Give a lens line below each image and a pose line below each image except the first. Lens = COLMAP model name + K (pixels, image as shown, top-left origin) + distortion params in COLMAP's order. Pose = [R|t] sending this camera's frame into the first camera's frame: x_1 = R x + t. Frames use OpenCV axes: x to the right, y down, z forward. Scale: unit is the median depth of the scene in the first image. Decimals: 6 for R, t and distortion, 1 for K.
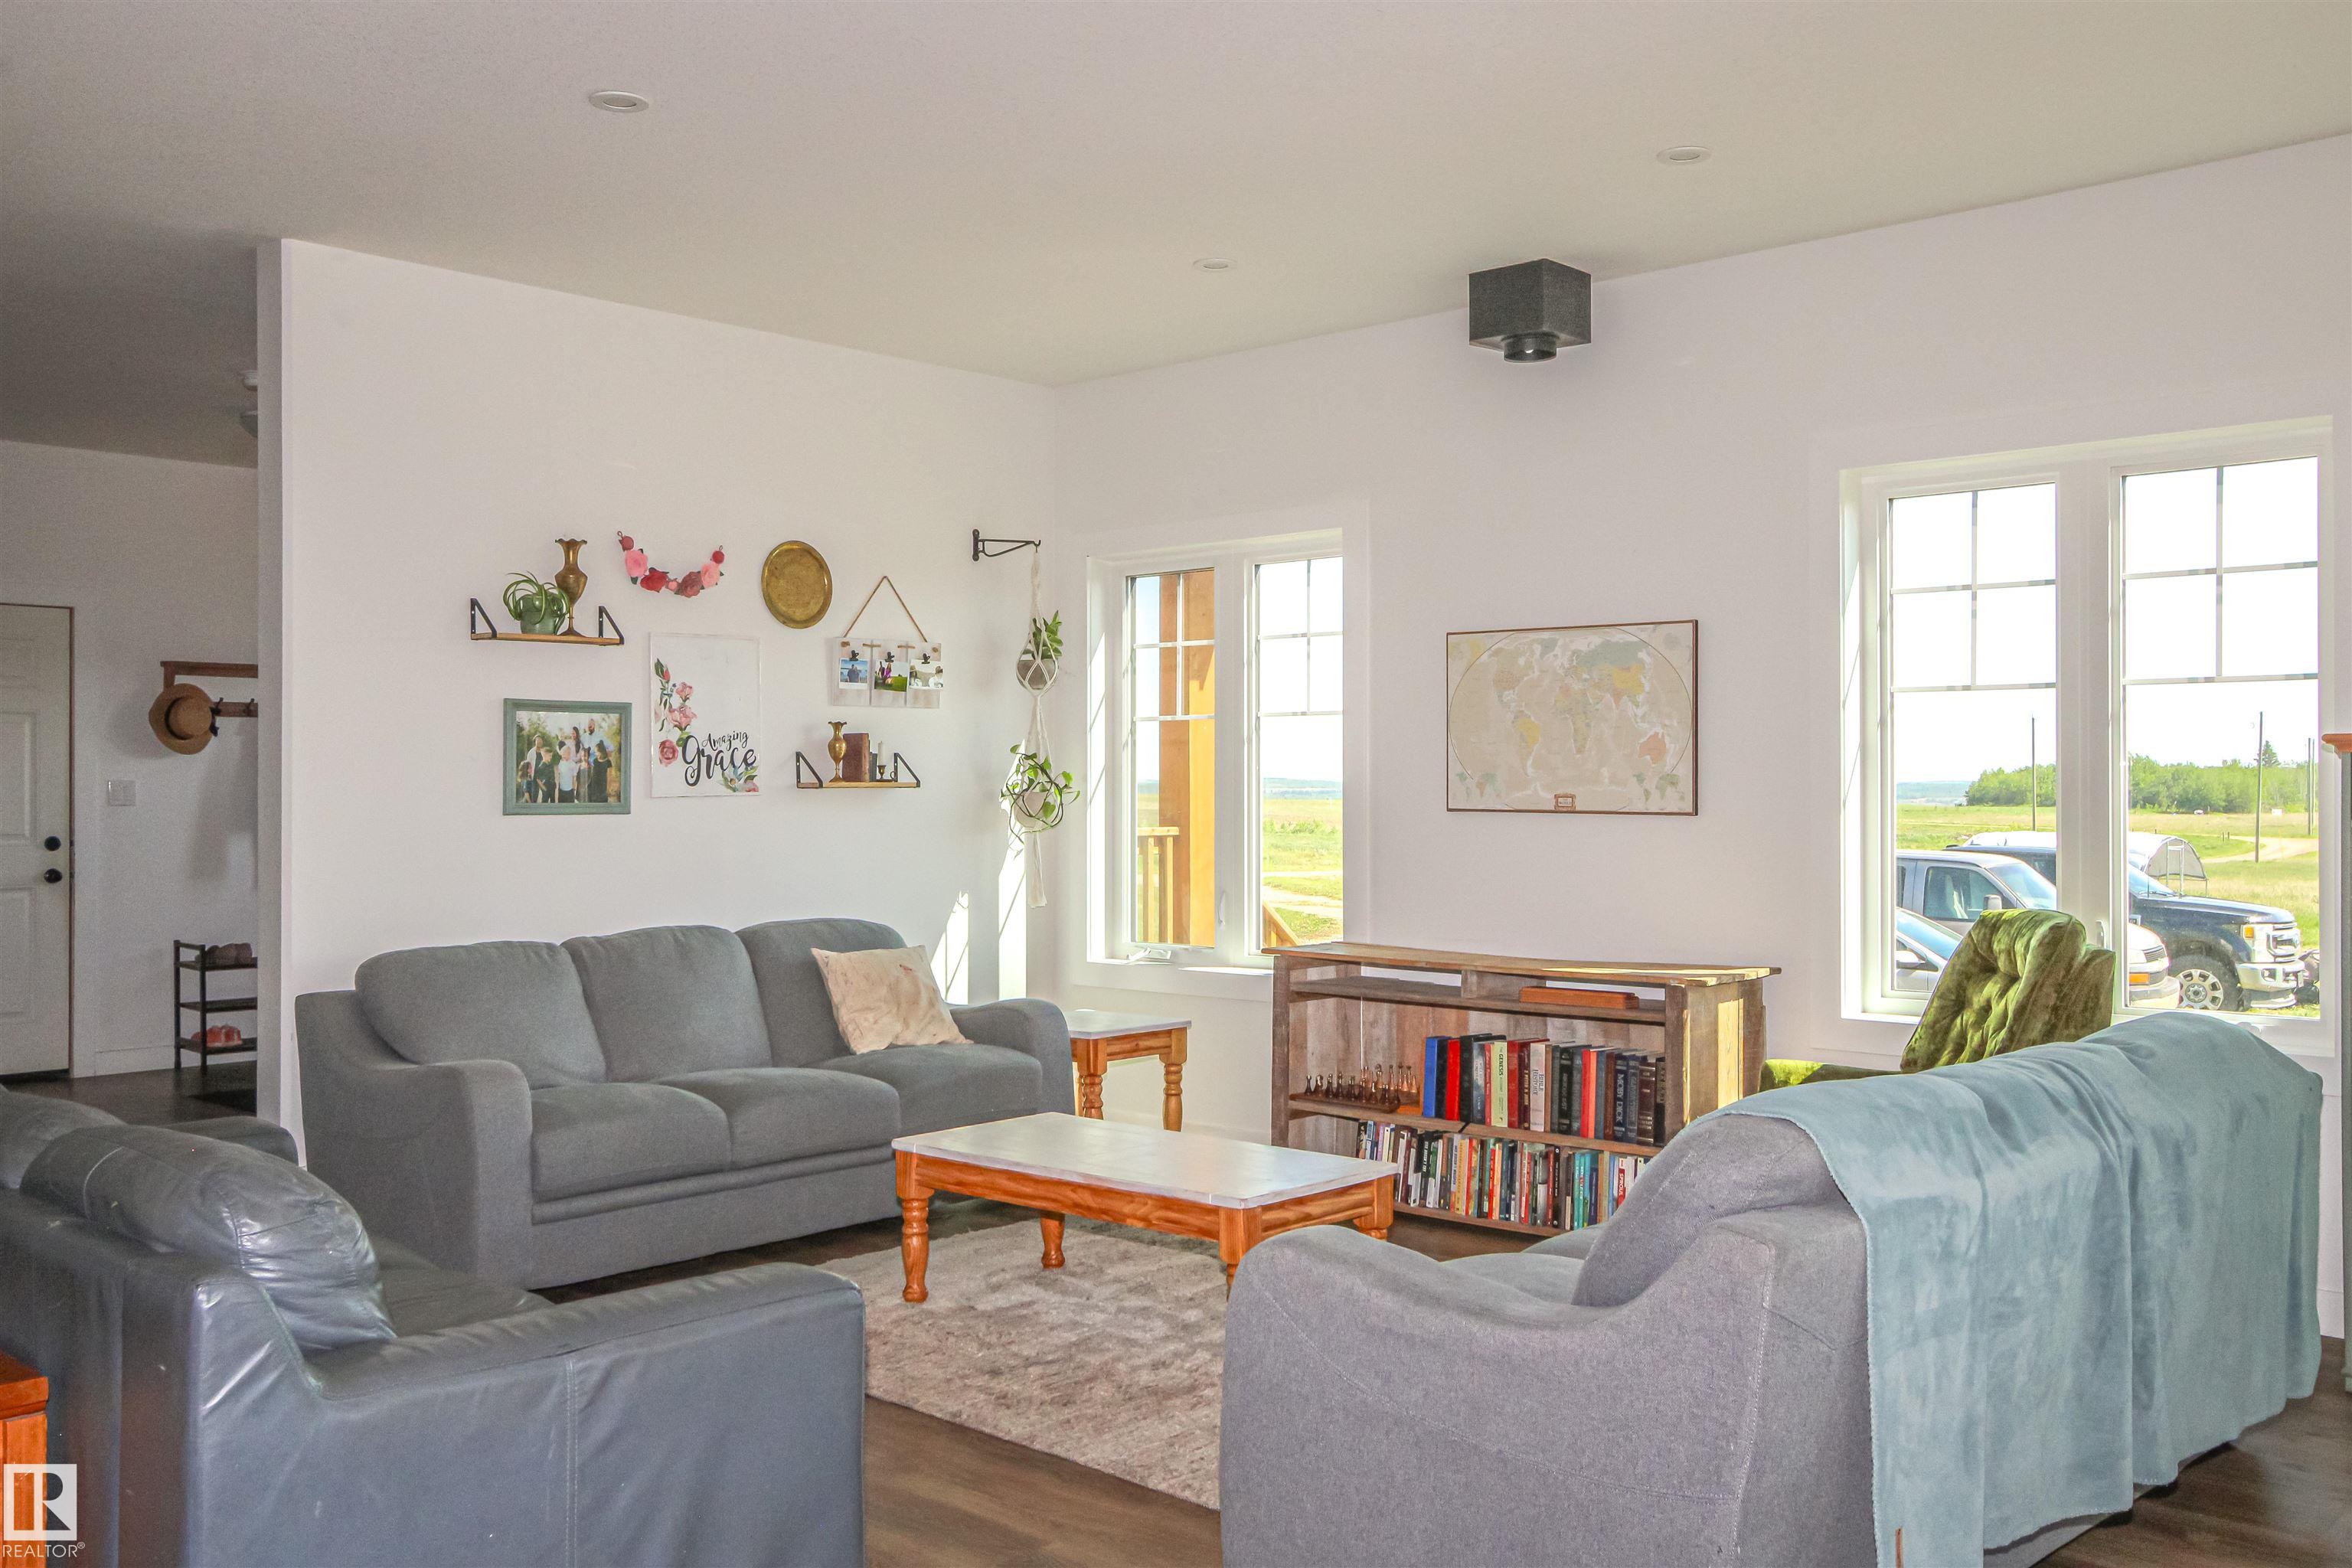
lens RADIAL K [[2045.3, 0, 1176.0], [0, 2045.3, 784.0], [0, 0, 1]] dist [0.005446, 0.009410]
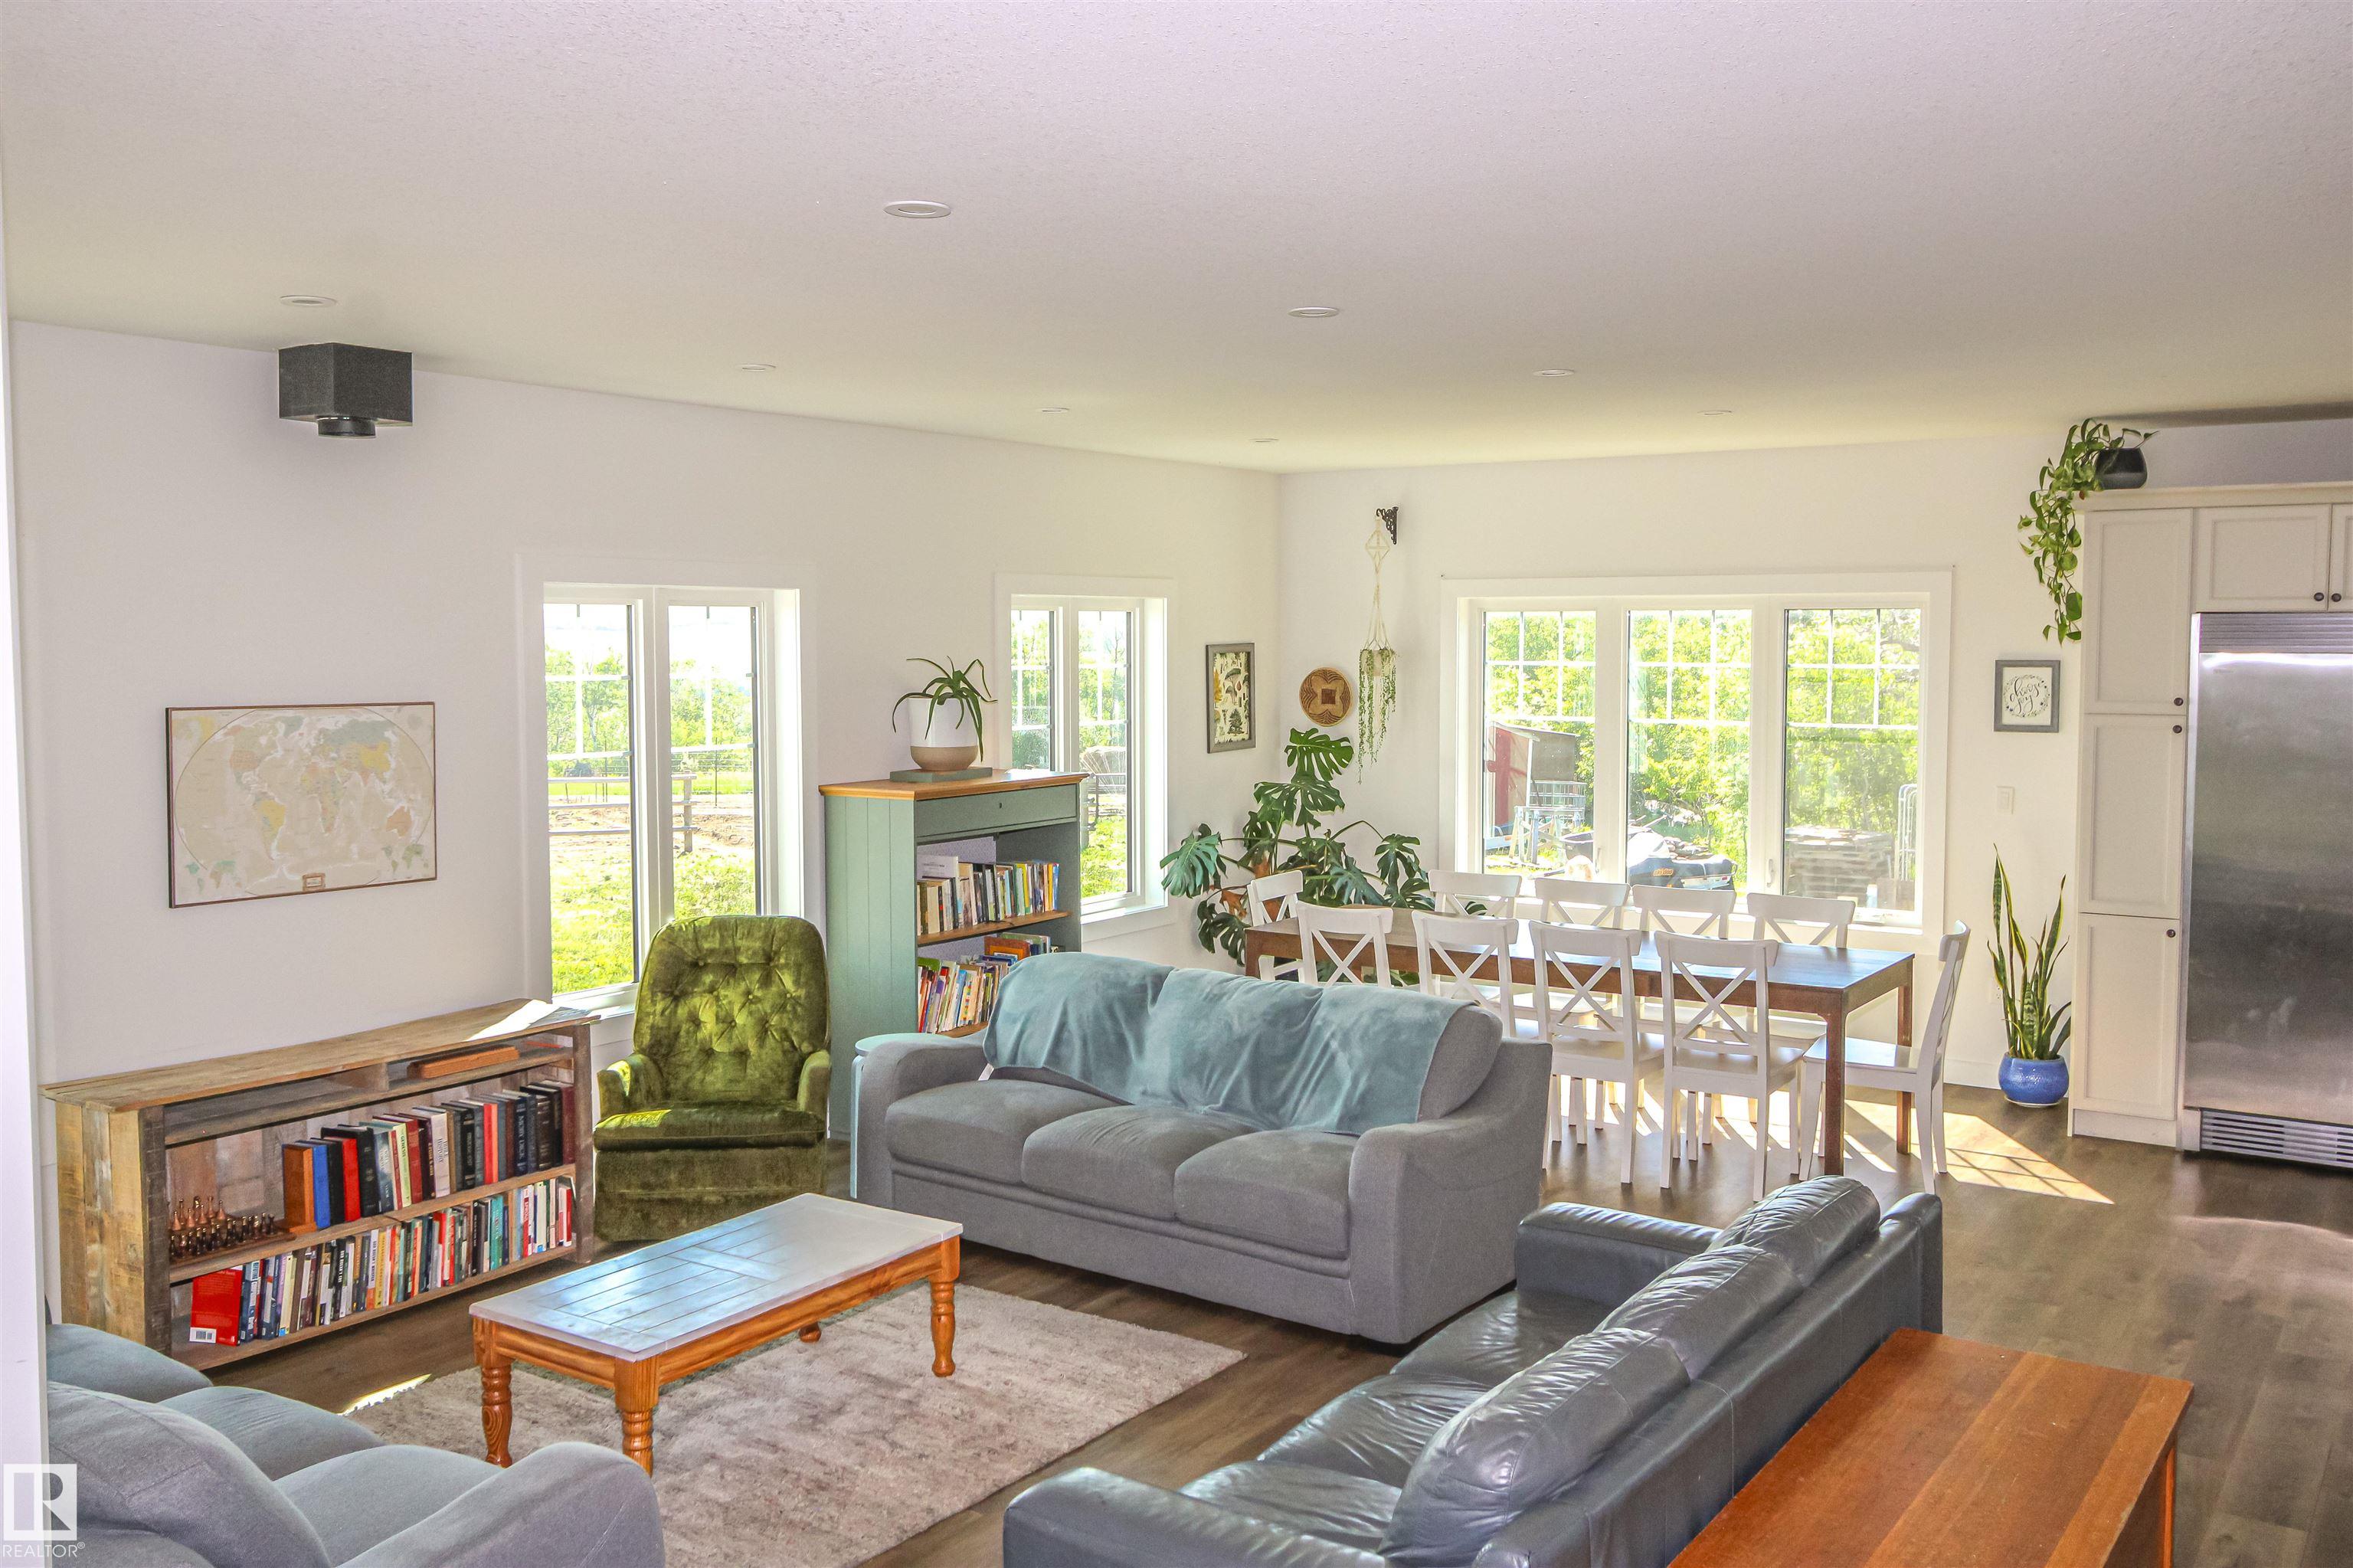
lens RADIAL K [[2046.2, 0, 1176.5], [0, 2046.2, 784.0], [0, 0, 1]] dist [0.005446, 0.009410]
pose [[-0.148321, -0.070278, 0.986439, -0.864717], [-0.000499, 0.997477, 0.070989, -0.111421], [-0.988939, 0.010037, -0.147981, 0.748545]]
